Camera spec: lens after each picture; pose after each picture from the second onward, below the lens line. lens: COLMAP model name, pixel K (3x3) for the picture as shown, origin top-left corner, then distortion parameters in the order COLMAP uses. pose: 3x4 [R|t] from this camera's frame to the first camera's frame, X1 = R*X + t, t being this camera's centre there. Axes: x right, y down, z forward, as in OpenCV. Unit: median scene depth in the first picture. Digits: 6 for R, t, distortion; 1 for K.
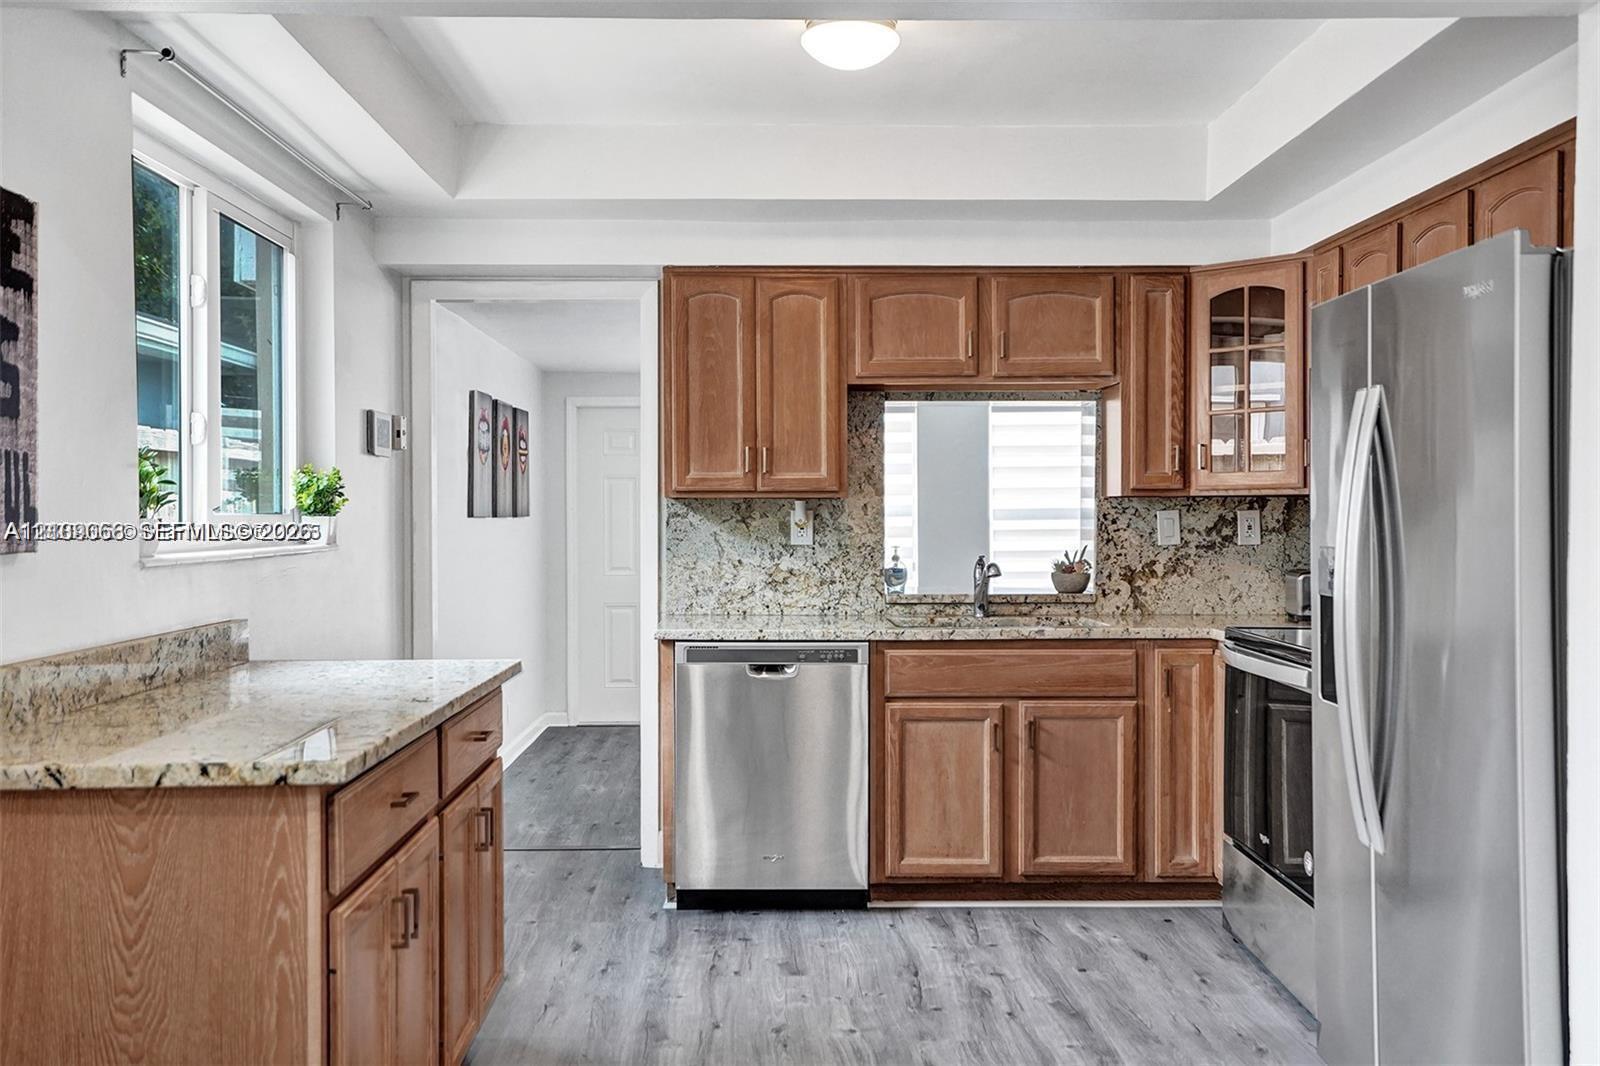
lens RADIAL K [[1460.9, 0, 800.0], [0, 1460.9, 533.0], [0, 0, 1]] dist [0.000463, -0.000351]
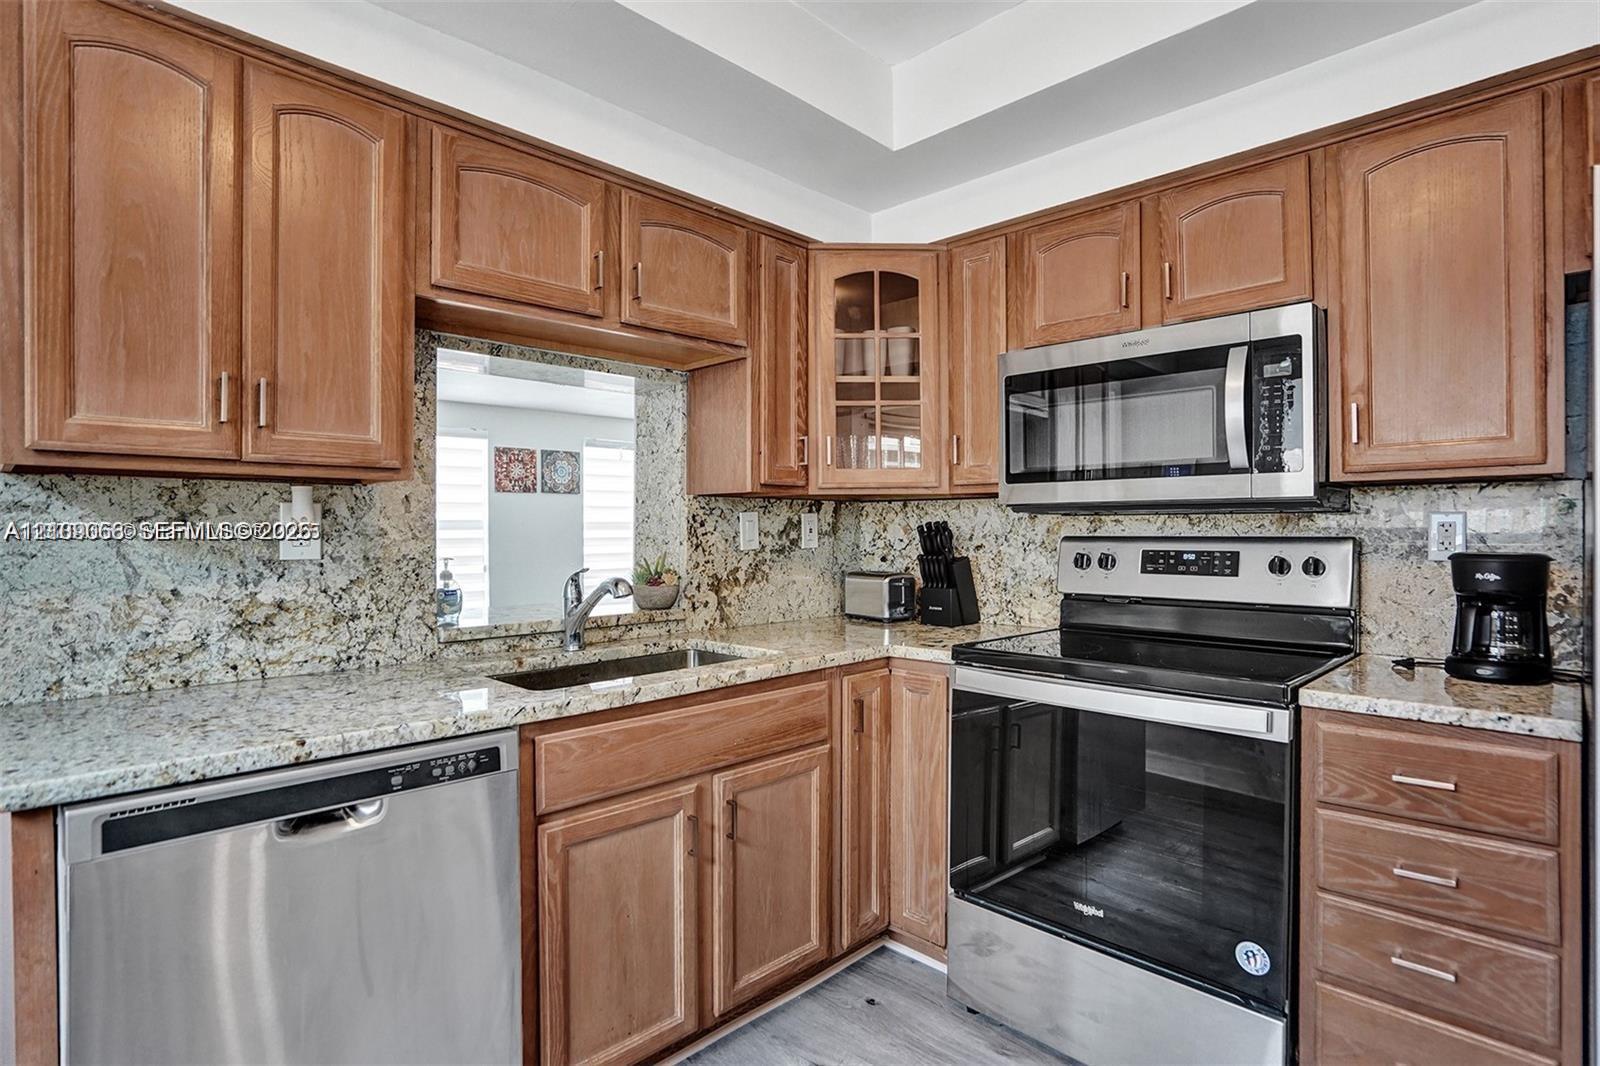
lens RADIAL K [[804.7, 0, 800.0], [0, 804.7, 533.0], [0, 0, 1]] dist [-0.059912, 0.029562]
pose [[0.716116, -0.002676, 0.697976, -0.082448], [0.011084, 0.999910, -0.007538, 0.001888], [-0.697893, 0.013135, 0.716081, 0.645058]]
